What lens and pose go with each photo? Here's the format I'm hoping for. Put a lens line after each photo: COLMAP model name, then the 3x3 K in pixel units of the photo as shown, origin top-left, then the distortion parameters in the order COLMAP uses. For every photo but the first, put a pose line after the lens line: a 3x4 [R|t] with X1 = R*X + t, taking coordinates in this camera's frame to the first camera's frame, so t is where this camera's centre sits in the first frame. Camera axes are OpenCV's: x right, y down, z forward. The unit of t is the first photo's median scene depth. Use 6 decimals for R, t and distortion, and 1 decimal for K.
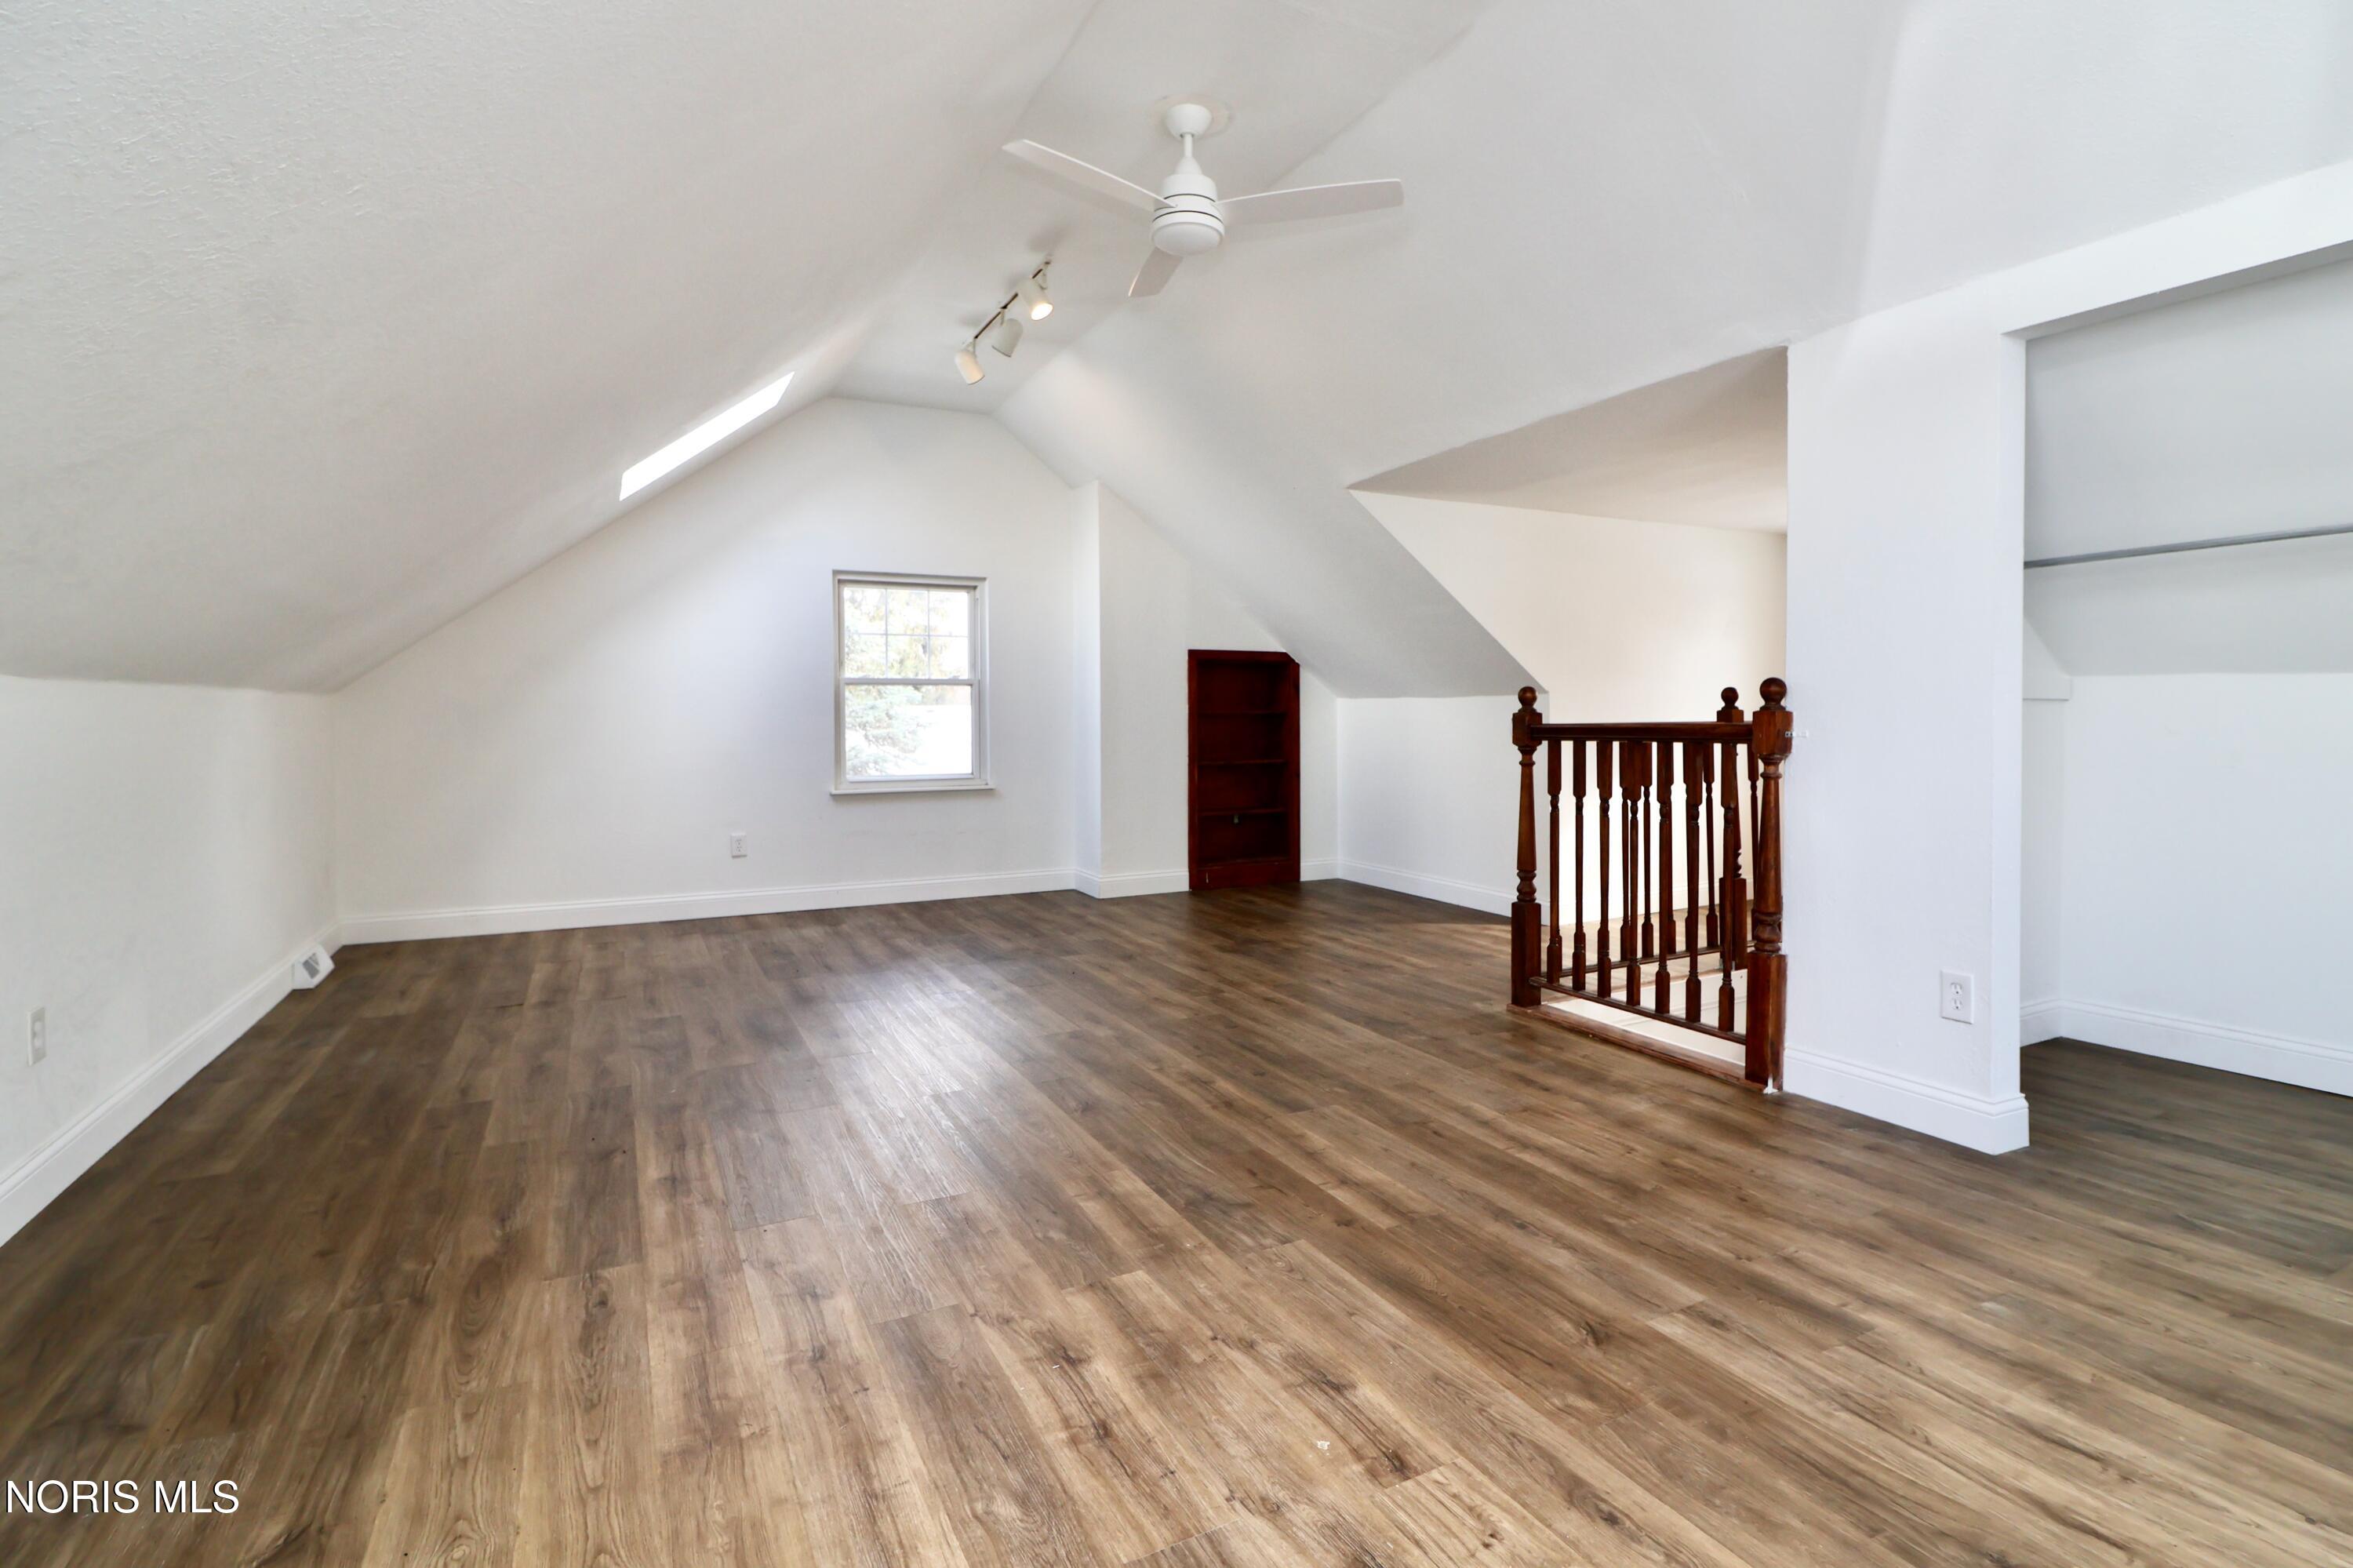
lens RADIAL K [[1109.8, 0, 1200.2], [0, 1109.8, 727.4], [0, 0, 1]] dist [-0.003395, -0.009458]
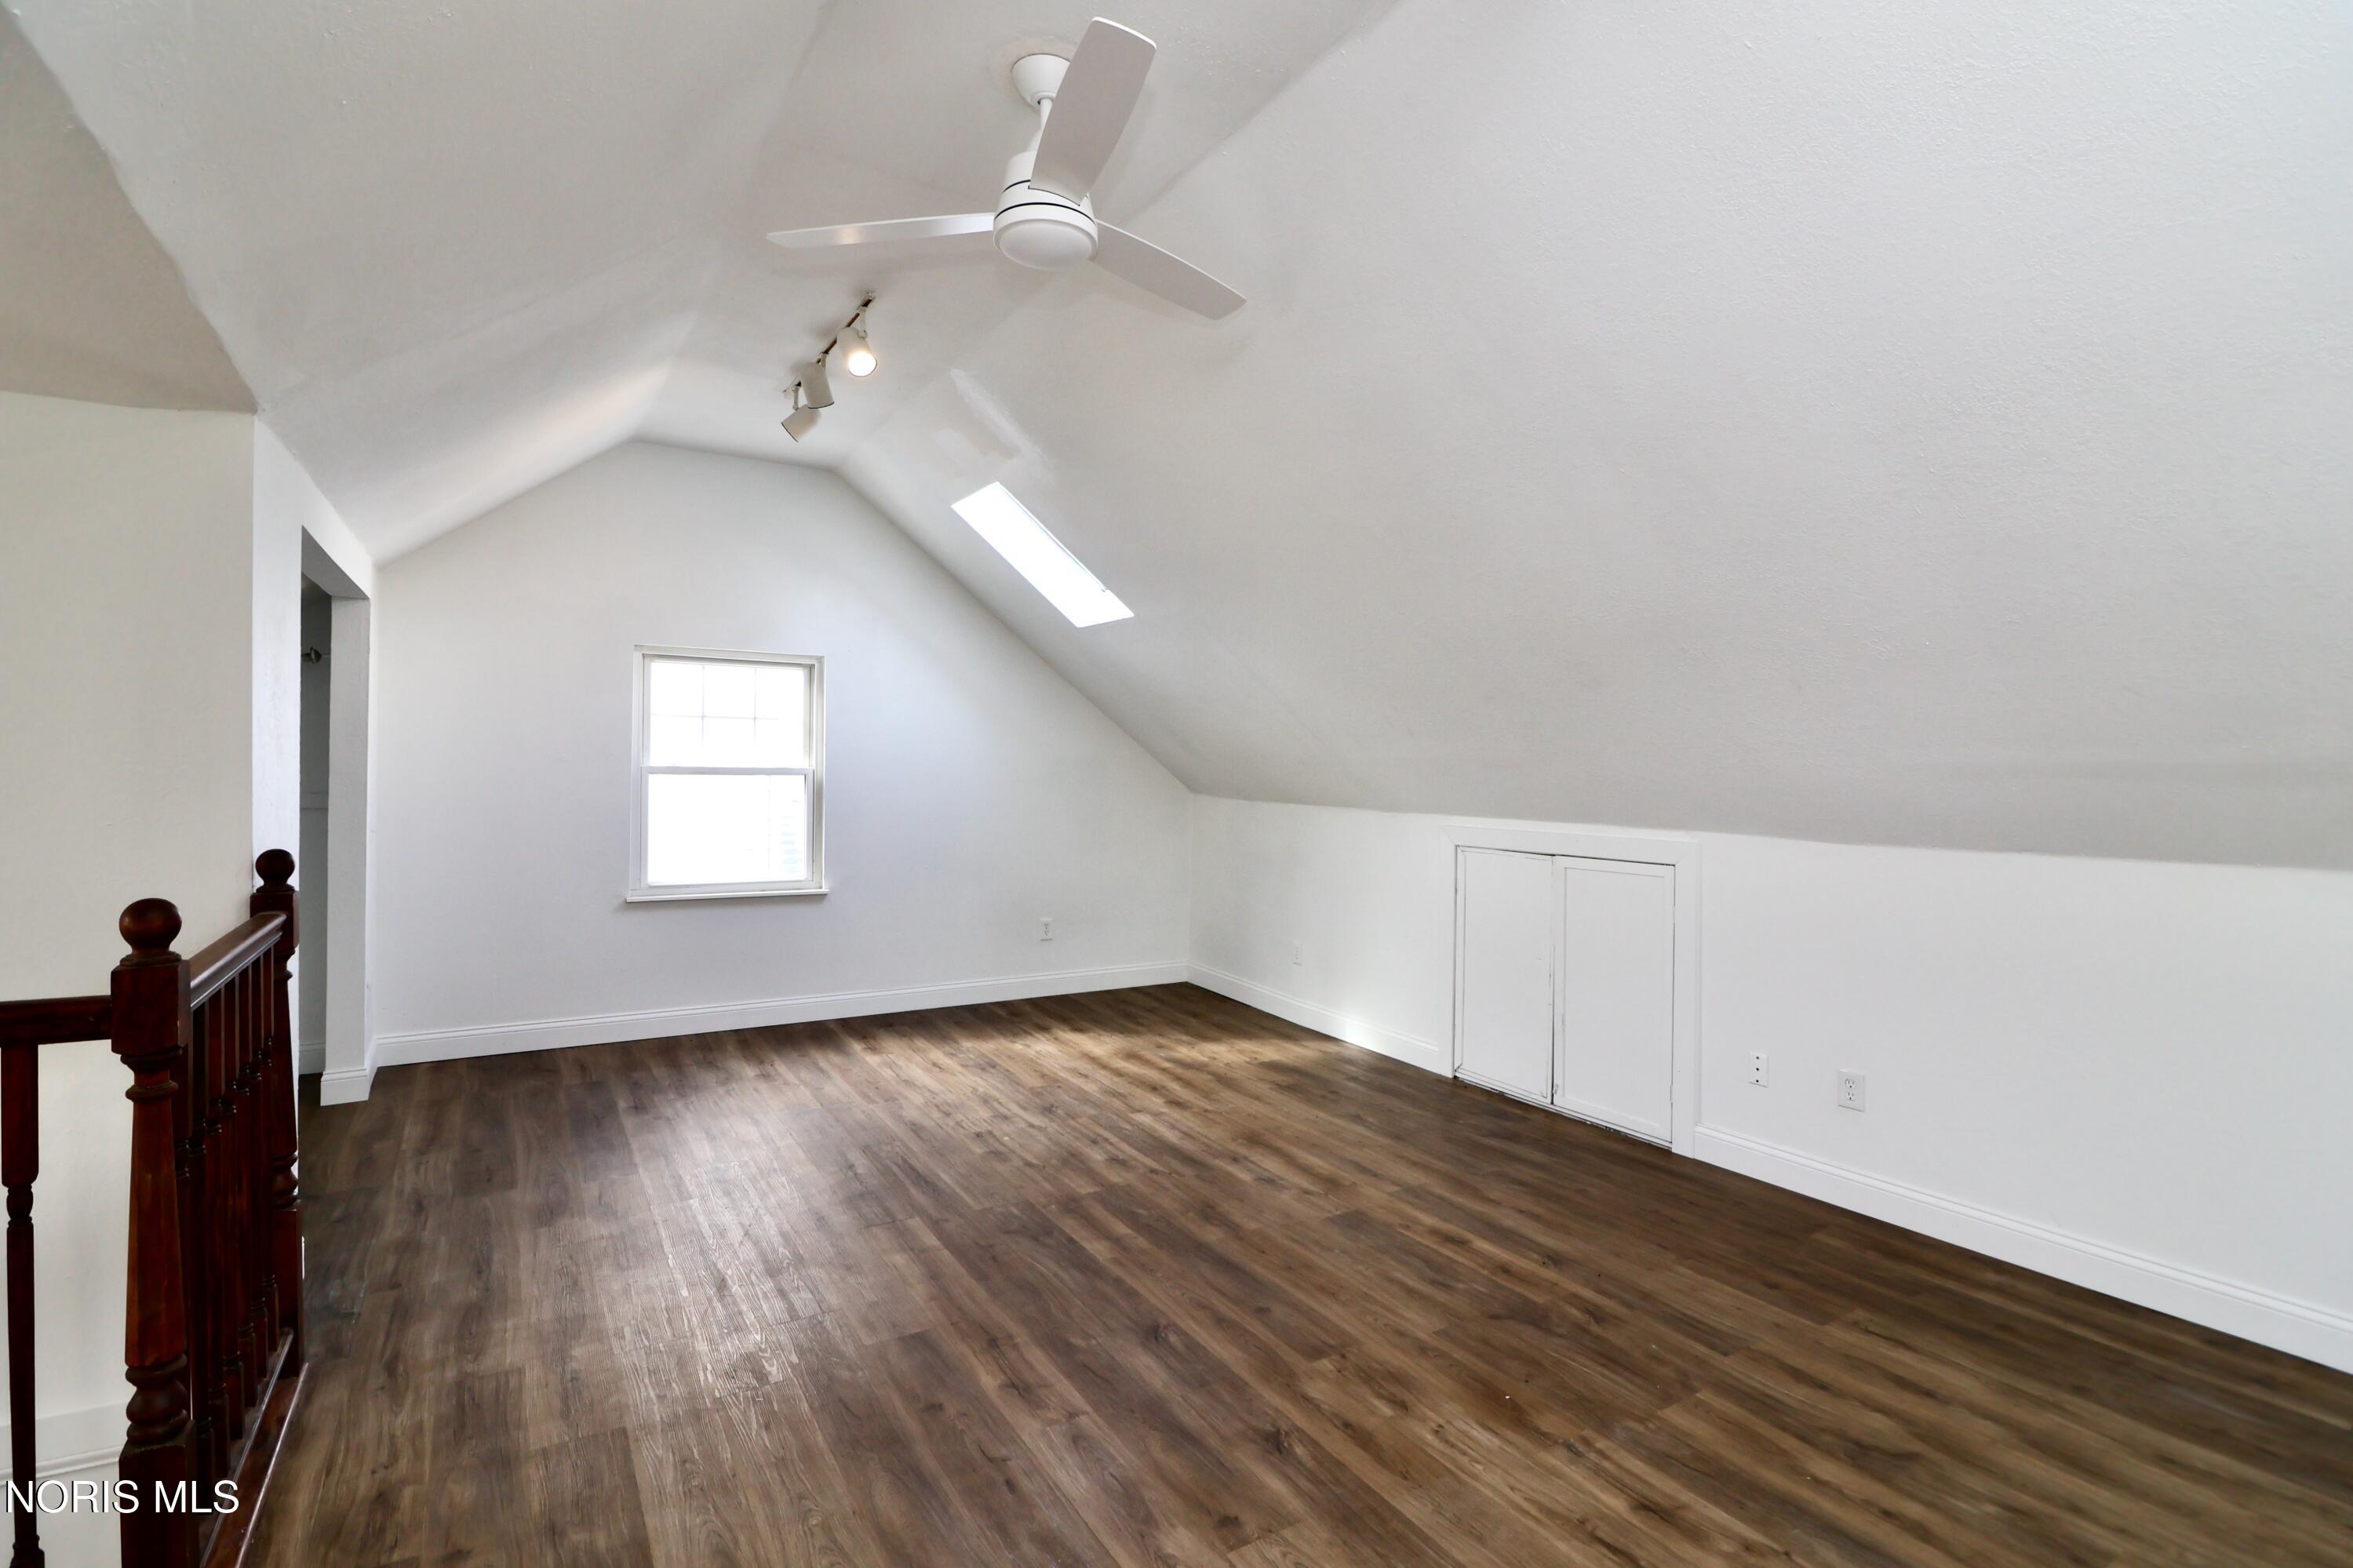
lens RADIAL K [[1109.6, 0, 1191.2], [0, 1109.6, 766.3], [0, 0, 1]] dist [-0.003395, -0.009458]
pose [[-0.997301, -0.011460, -0.072522, -0.069047], [-0.012438, 0.999837, 0.013054, -0.139398], [0.072361, 0.013921, -0.997281, 2.115539]]
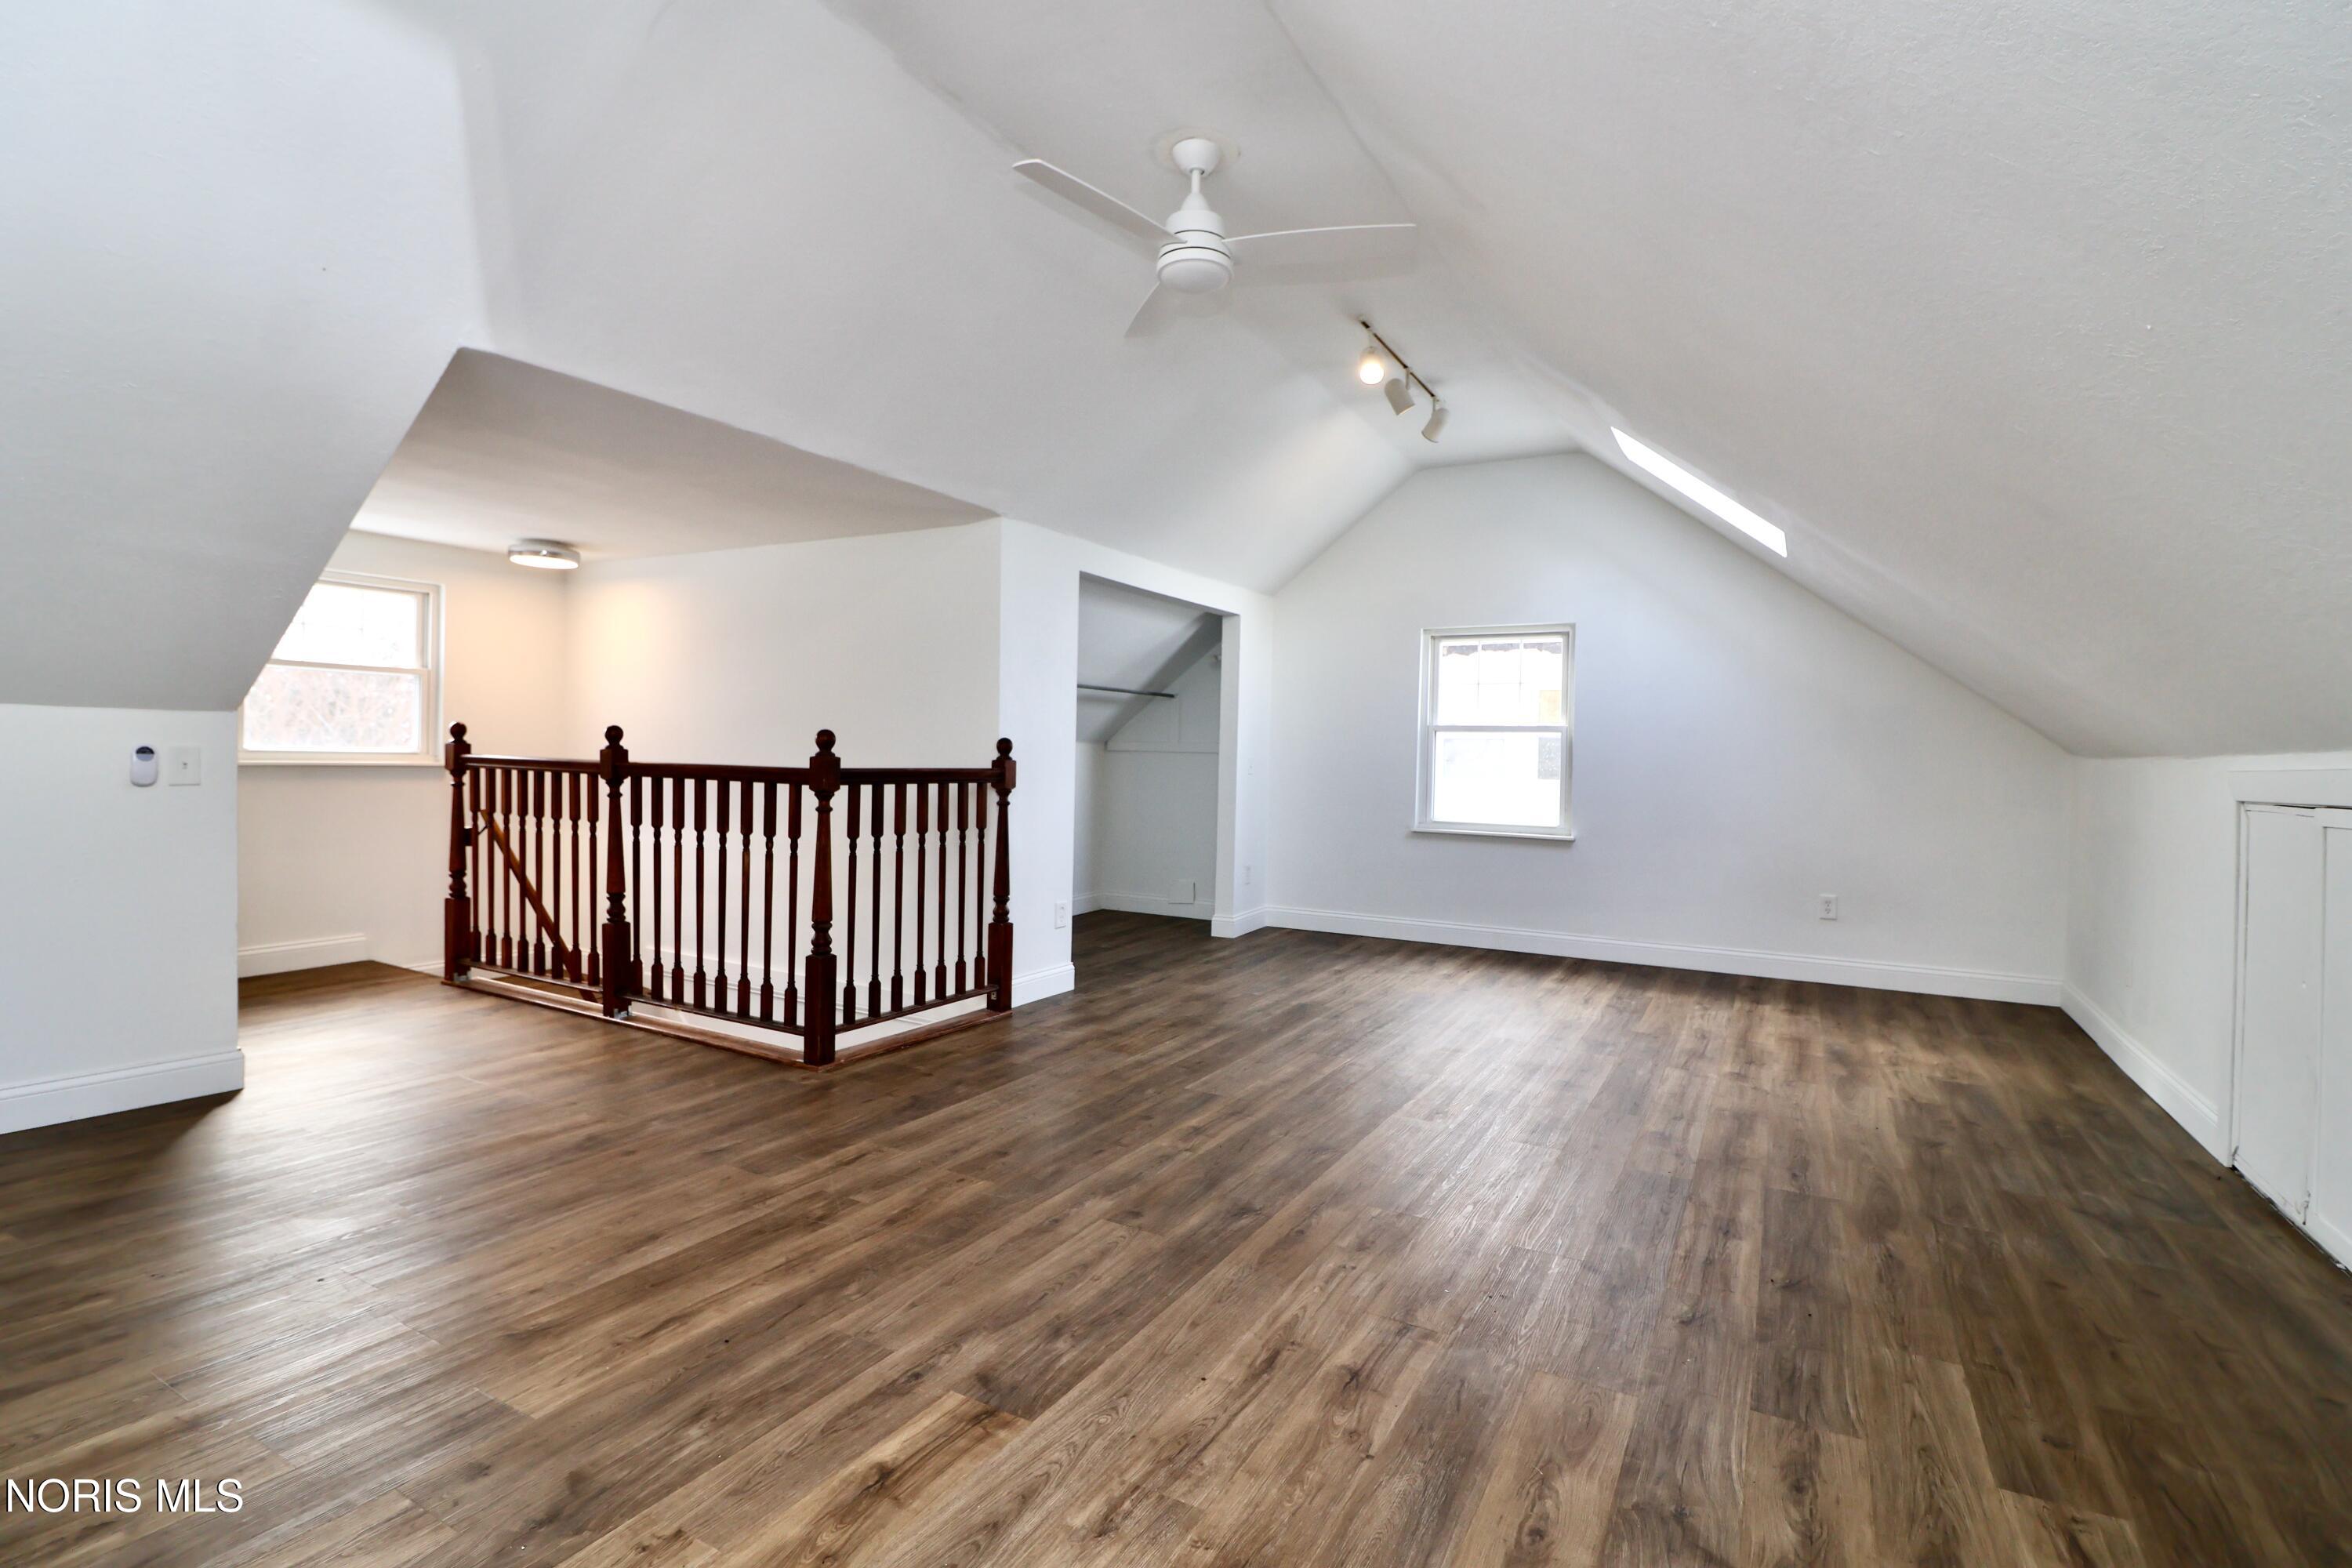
lens RADIAL K [[1090.4, 0, 1172.2], [0, 1090.4, 775.2], [0, 0, 1]] dist [-0.012852, -0.006295]
pose [[-0.533764, -0.019792, 0.845402, -0.985979], [-0.011643, 0.999803, 0.016056, -0.023635], [-0.845553, -0.001272, -0.533890, 1.865664]]
